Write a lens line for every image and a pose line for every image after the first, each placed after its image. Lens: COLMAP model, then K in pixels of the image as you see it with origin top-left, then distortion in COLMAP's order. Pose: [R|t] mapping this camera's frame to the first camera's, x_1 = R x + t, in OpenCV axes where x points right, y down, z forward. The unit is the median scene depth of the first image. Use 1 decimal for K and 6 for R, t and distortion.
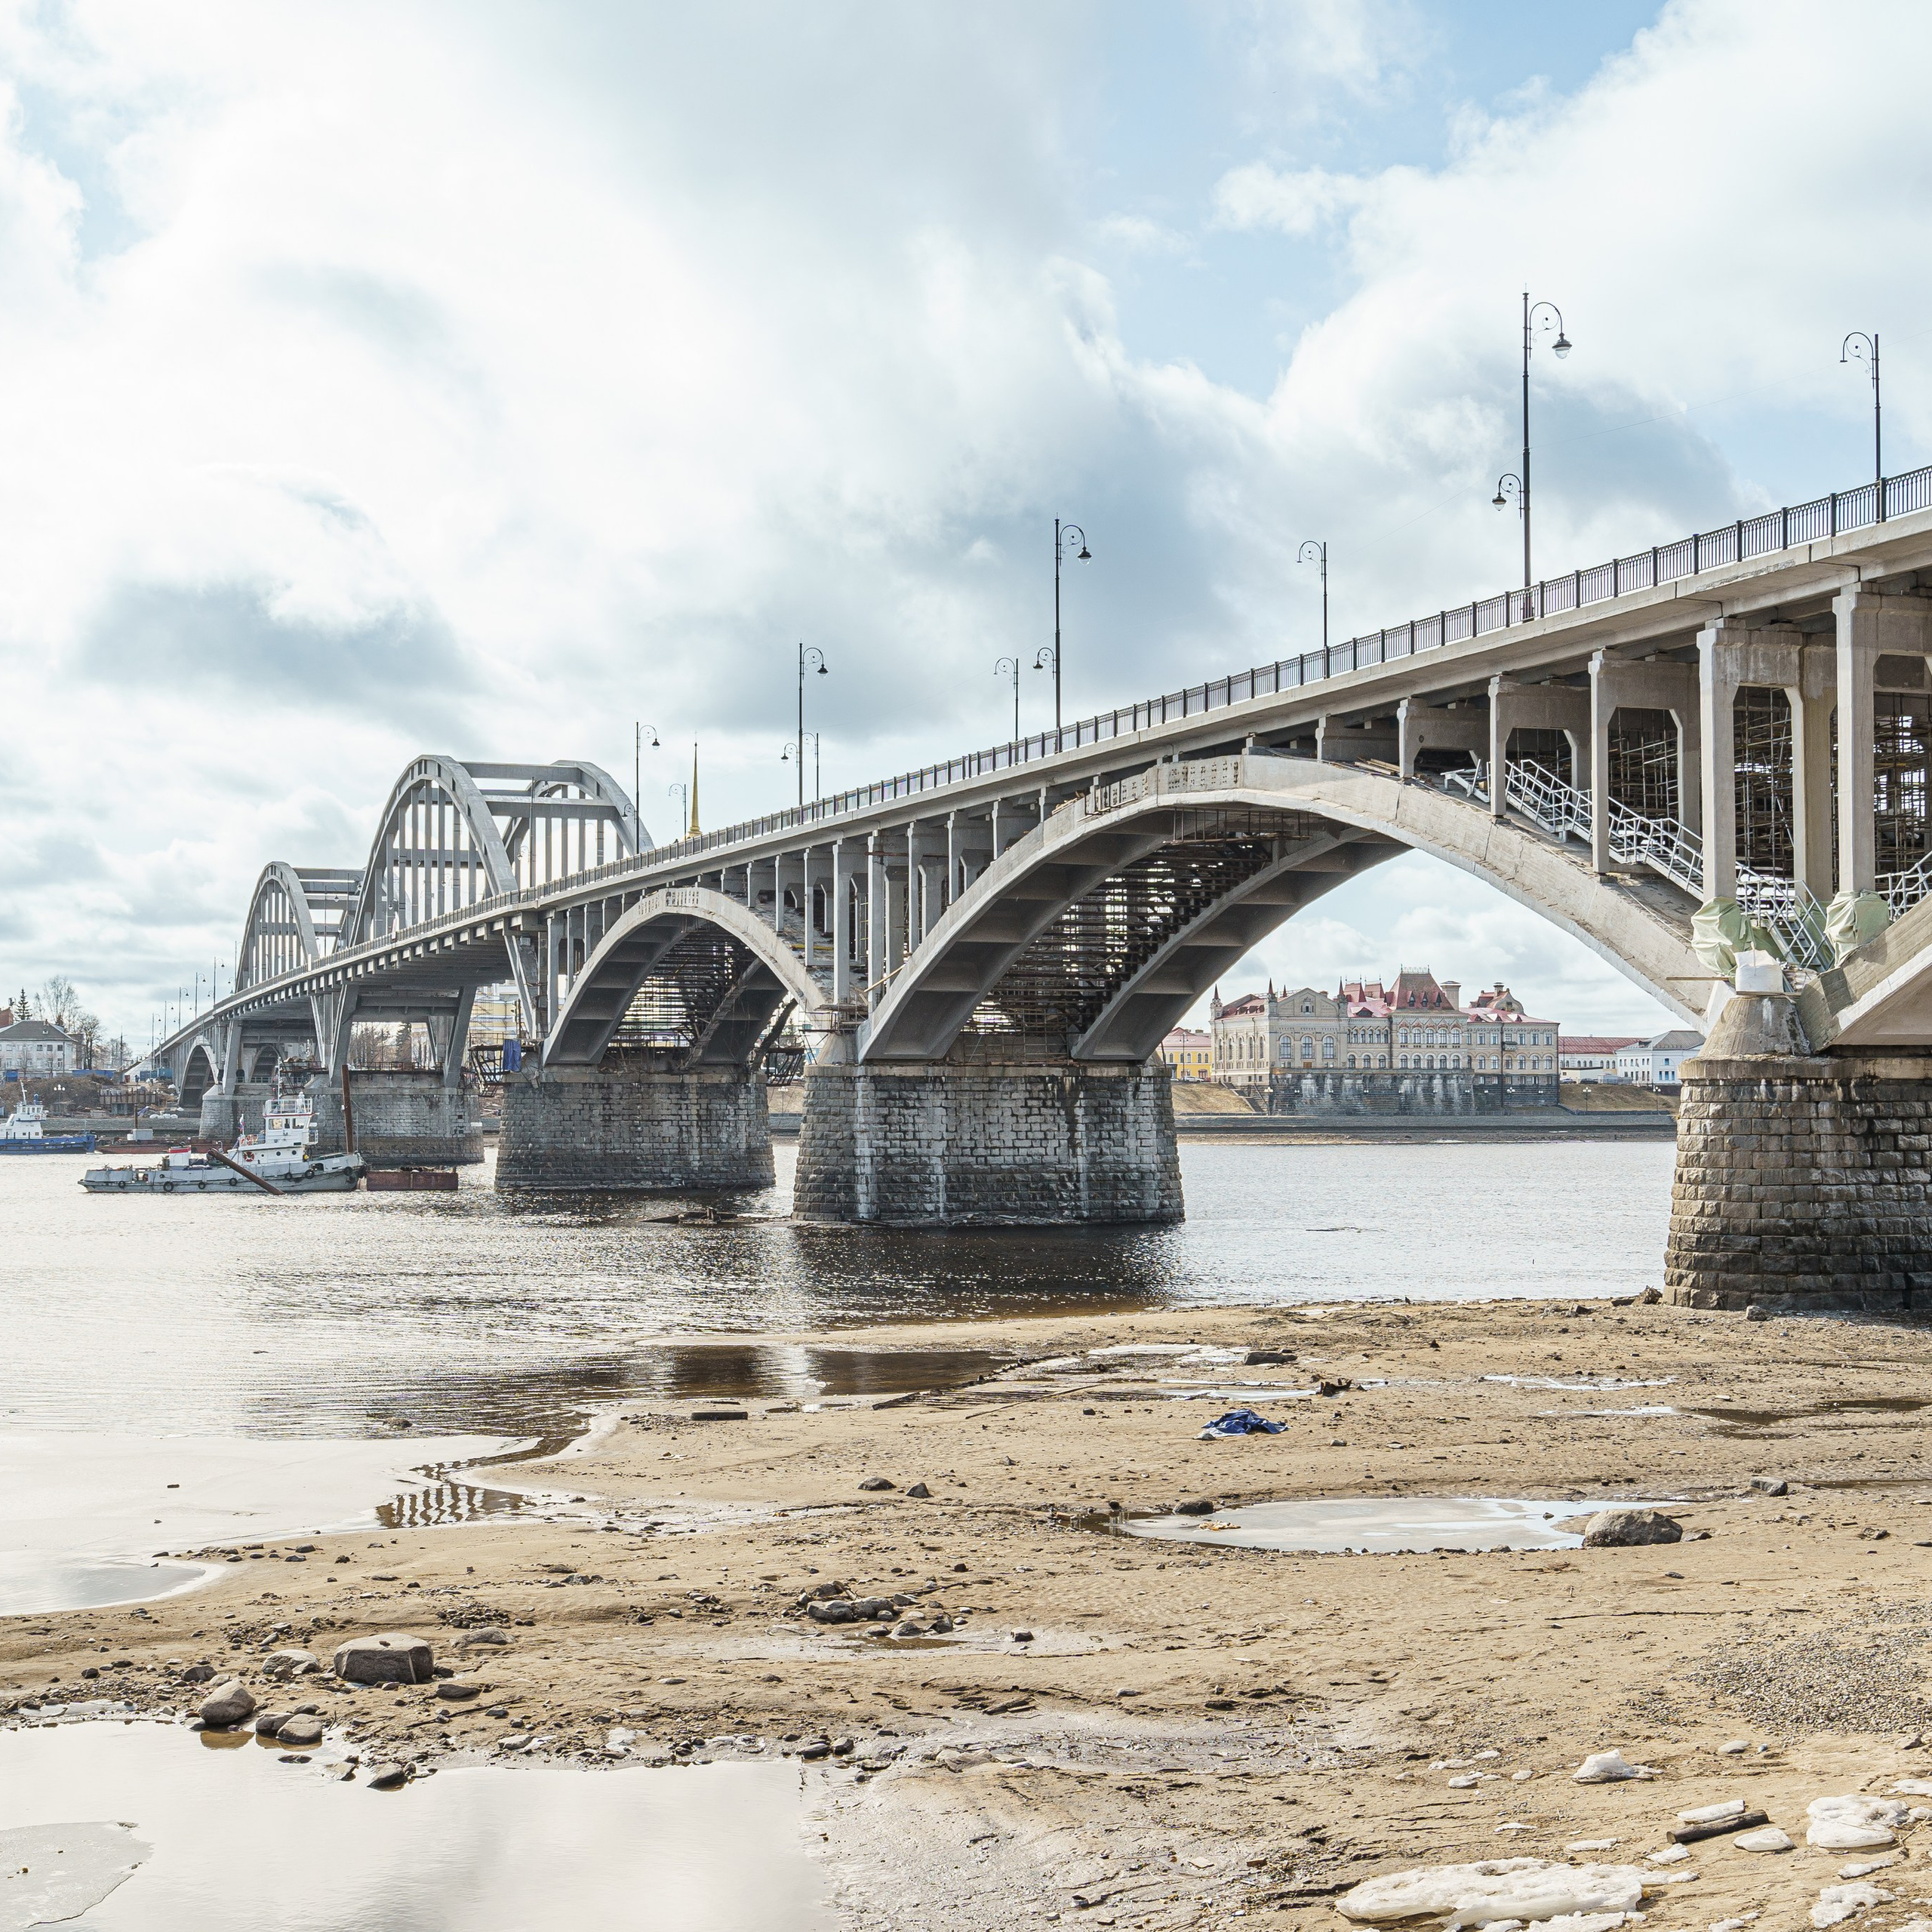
lens RADIAL K [[2742.2, 0, 922.9], [0, 2742.2, 1037.3], [0, 0, 1]] dist [0.012103, 0.025418]
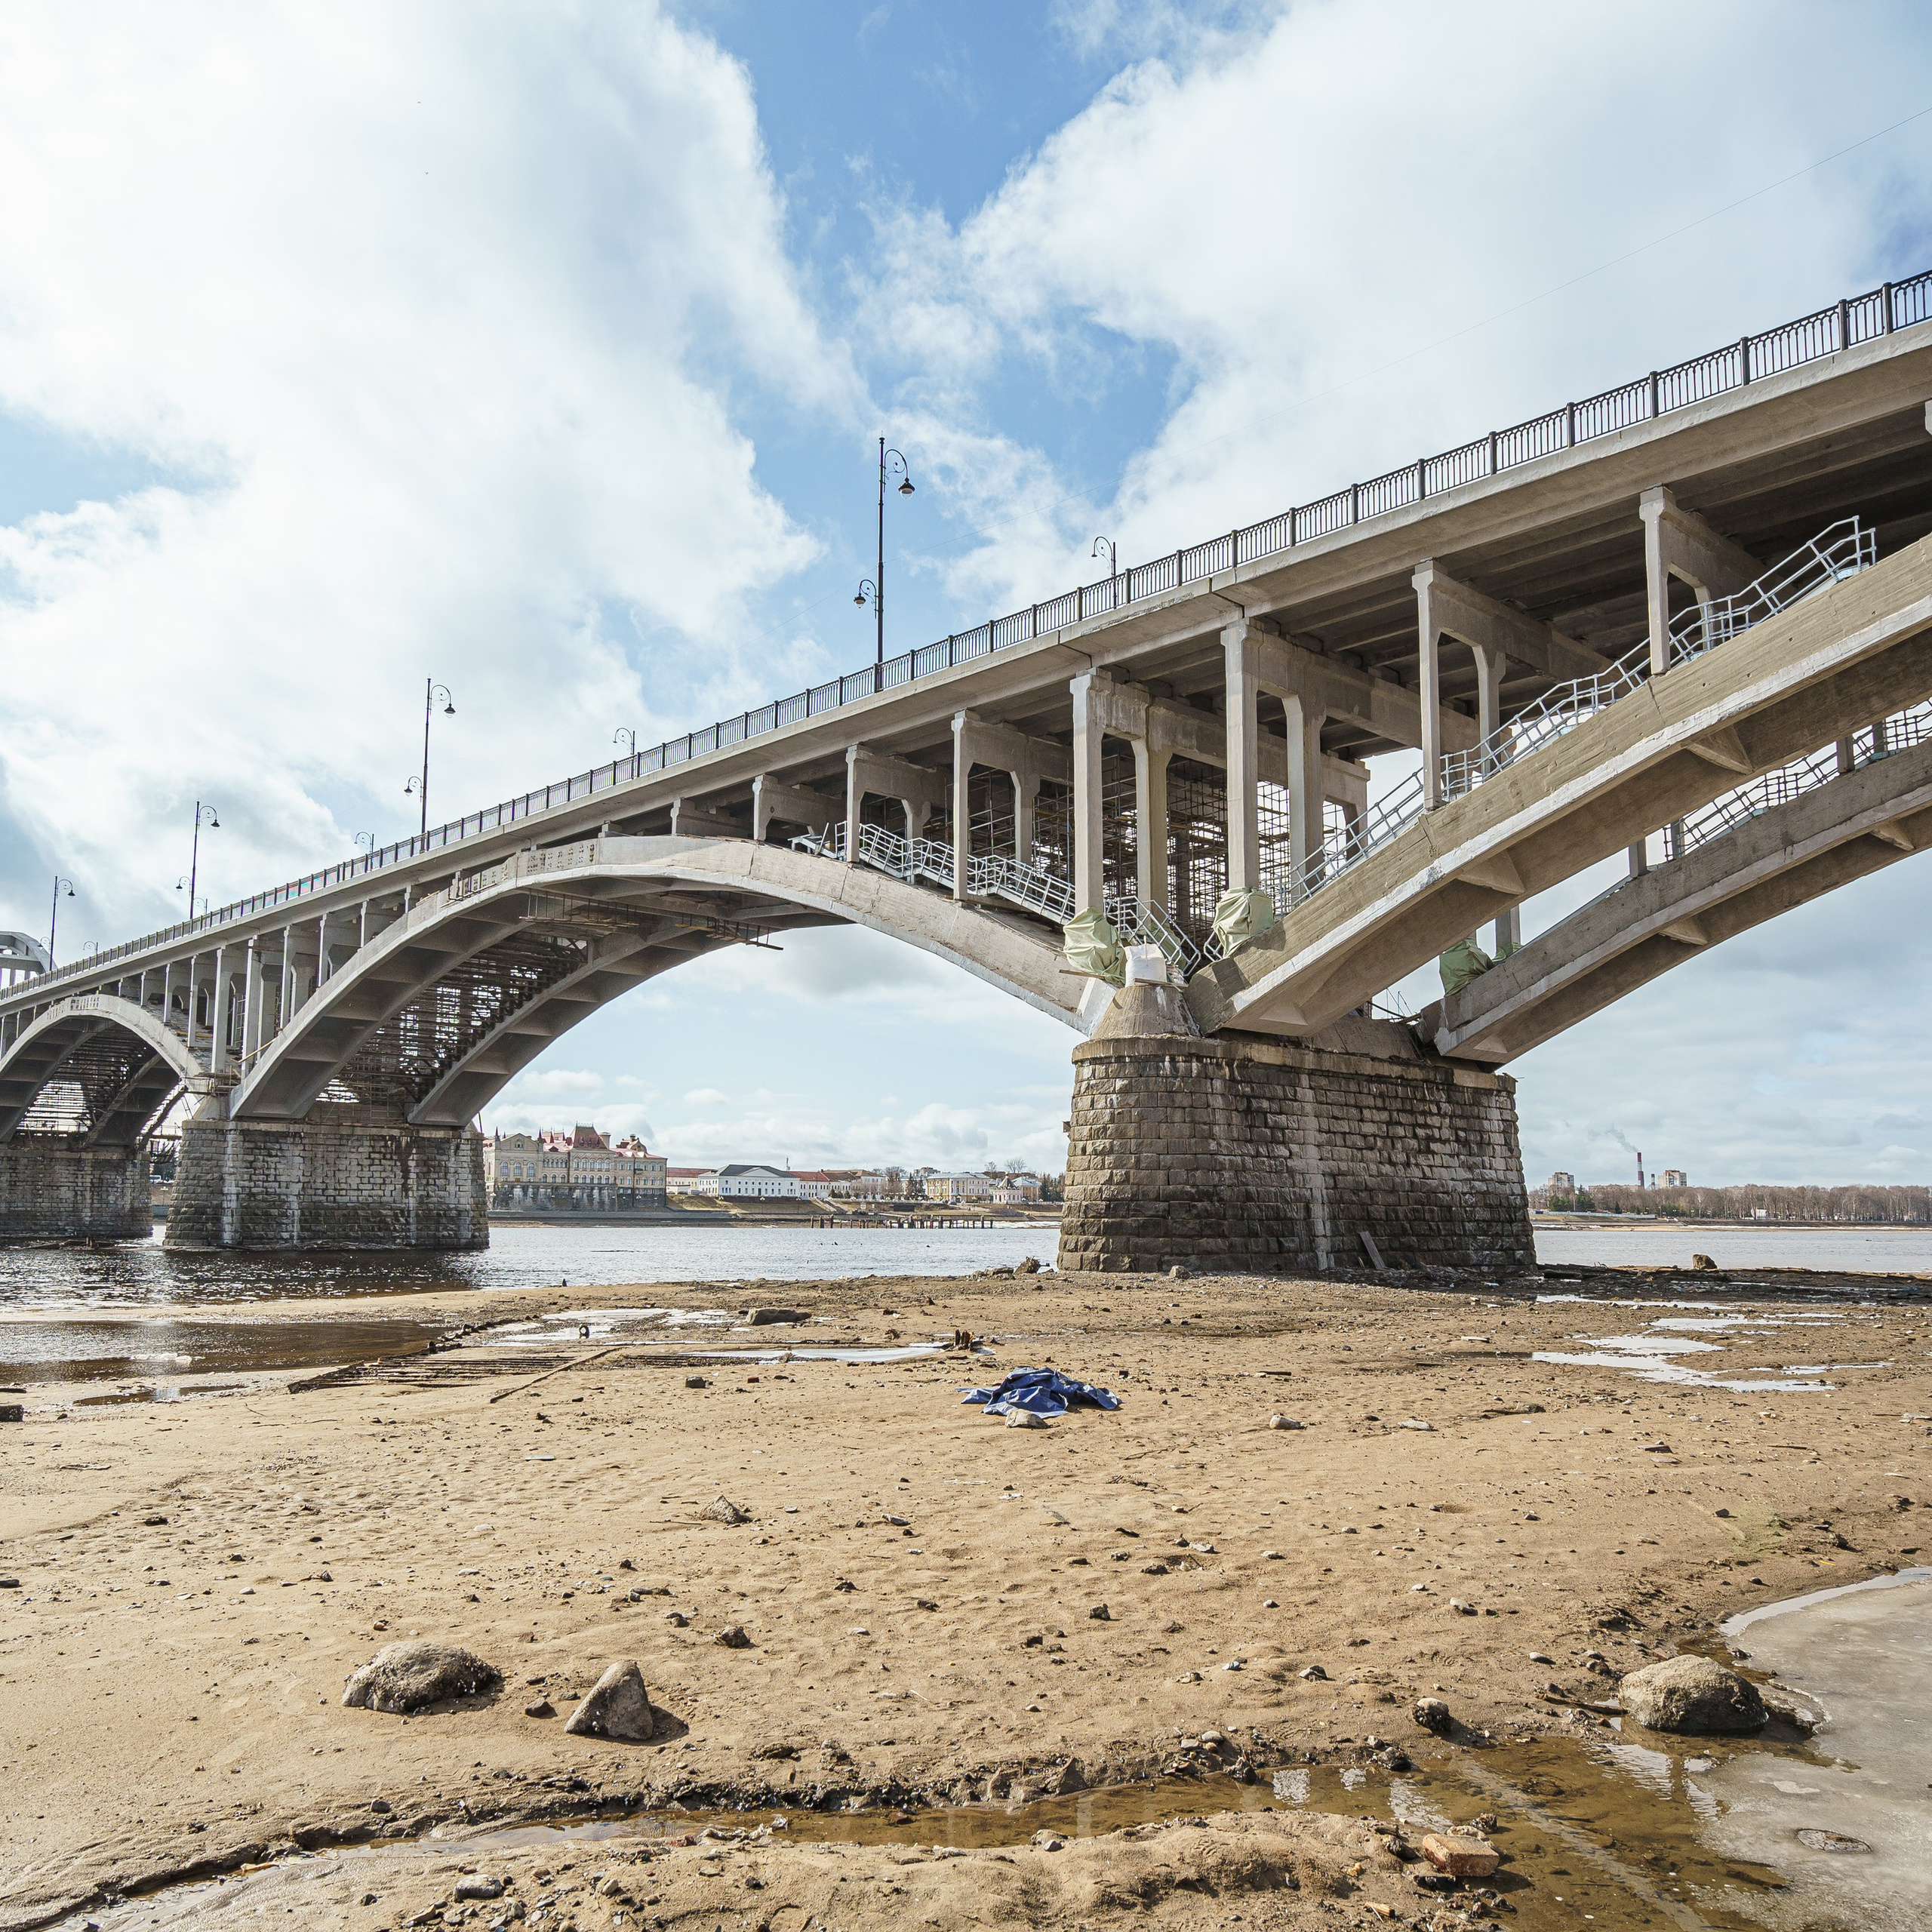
lens RADIAL K [[1553.9, 0, 912.5], [0, 1553.9, 1041.7], [0, 0, 1]] dist [-0.002810, 0.032641]
pose [[0.922898, 0.053173, 0.381355, -0.008655], [-0.020570, 0.995813, -0.089069, 0.030912], [-0.384494, 0.074357, 0.920128, 0.224046]]
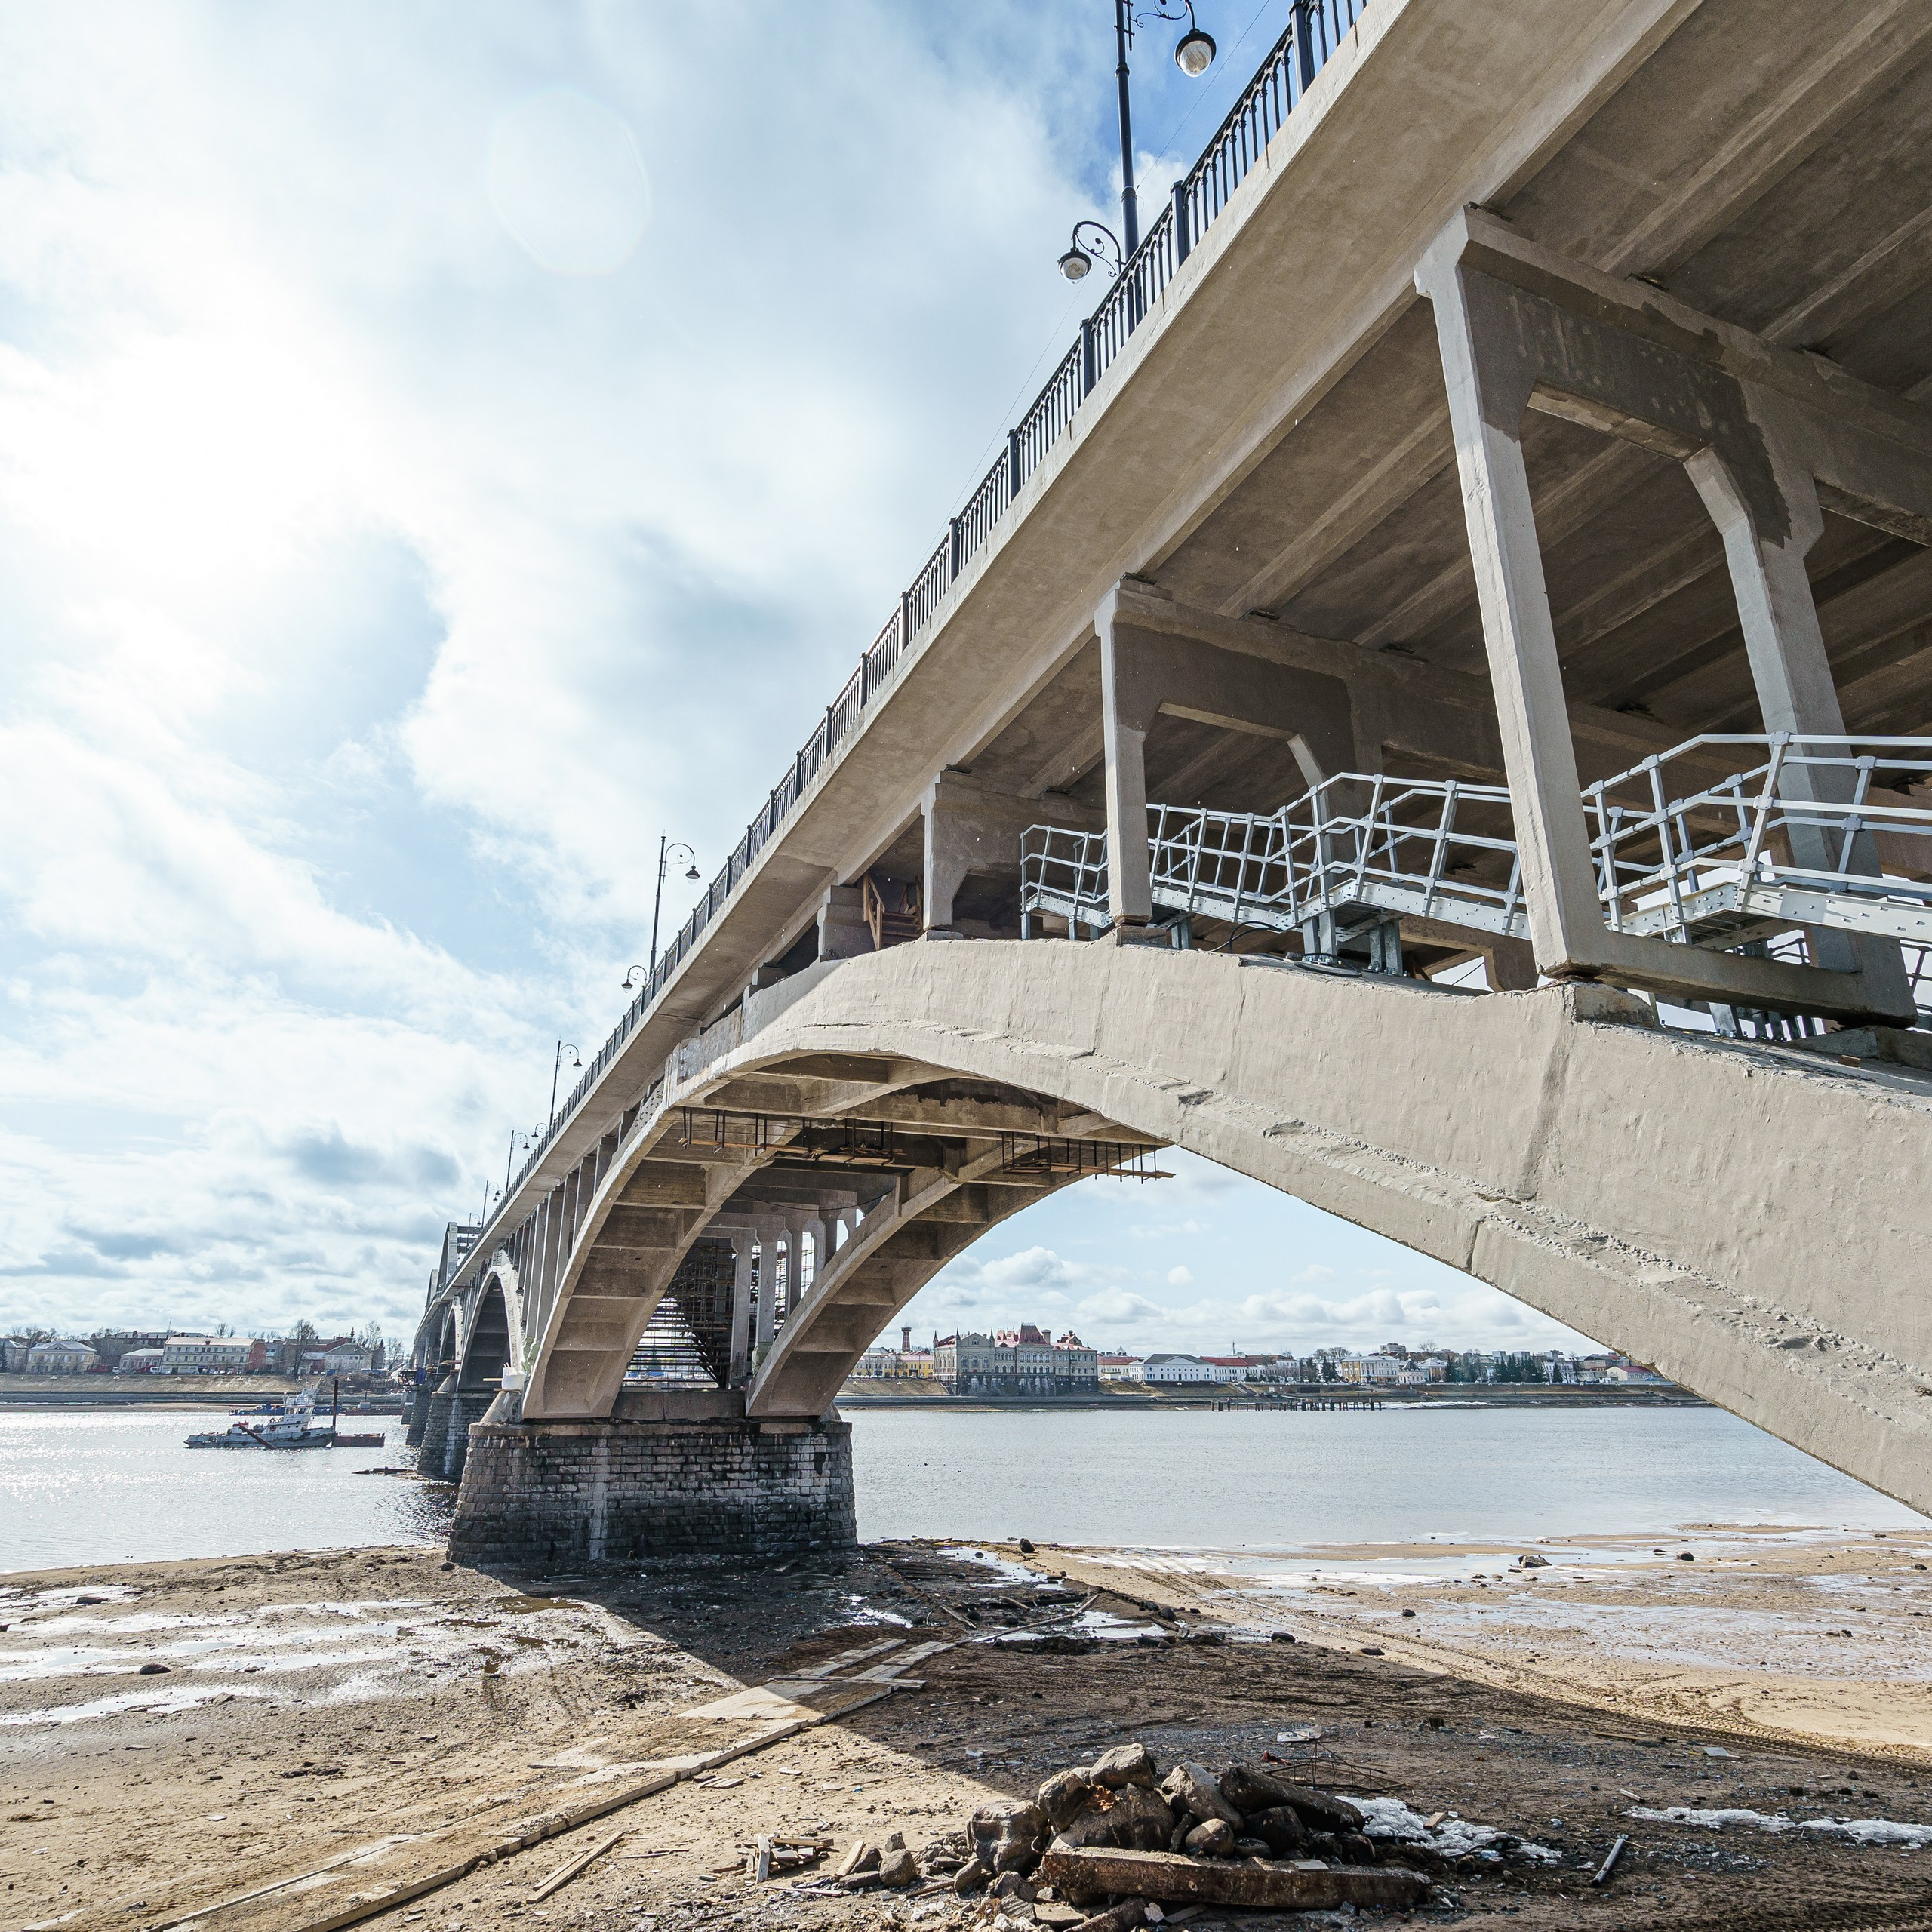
lens RADIAL K [[1272.9, 0, 944.7], [0, 1272.9, 987.9], [0, 0, 1]] dist [-0.039761, 0.059710]
pose [[0.997680, 0.025345, 0.063180, 0.265971], [-0.006992, 0.961350, -0.275240, -0.021763], [-0.067714, 0.274160, 0.959297, 0.008171]]
